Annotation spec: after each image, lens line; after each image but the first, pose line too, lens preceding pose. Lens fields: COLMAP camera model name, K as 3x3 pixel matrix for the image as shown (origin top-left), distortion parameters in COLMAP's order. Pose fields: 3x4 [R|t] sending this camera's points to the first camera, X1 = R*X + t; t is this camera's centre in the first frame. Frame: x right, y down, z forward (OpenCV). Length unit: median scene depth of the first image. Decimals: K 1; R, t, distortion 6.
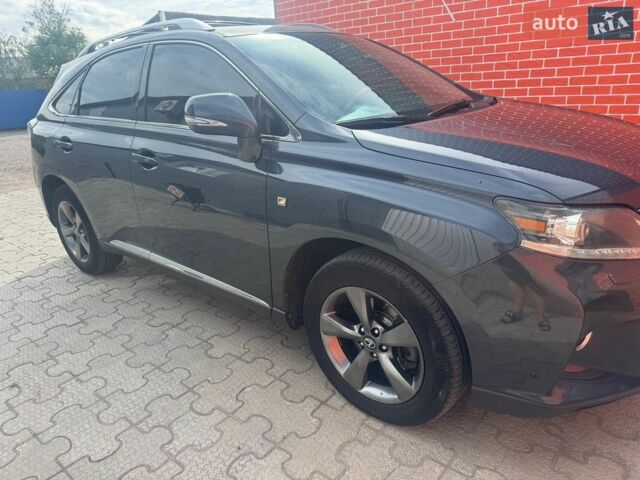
lens RADIAL K [[457.9, 0, 324.8], [0, 457.9, 243.3], [0, 0, 1]] dist [0.019977, -0.035659]
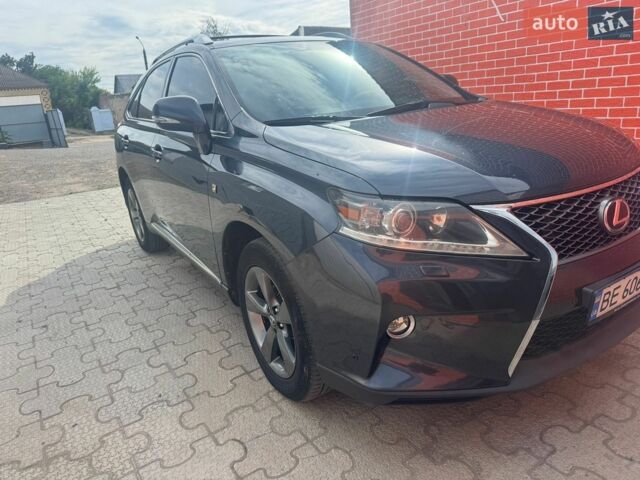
lens RADIAL K [[457.9, 0, 319.8], [0, 457.9, 238.4], [0, 0, 1]] dist [0.019977, -0.035659]
pose [[0.956729, 0.072967, -0.281685, 0.376922], [-0.080460, 0.996643, -0.015110, 0.023053], [0.279637, 0.037121, 0.959388, -0.019913]]
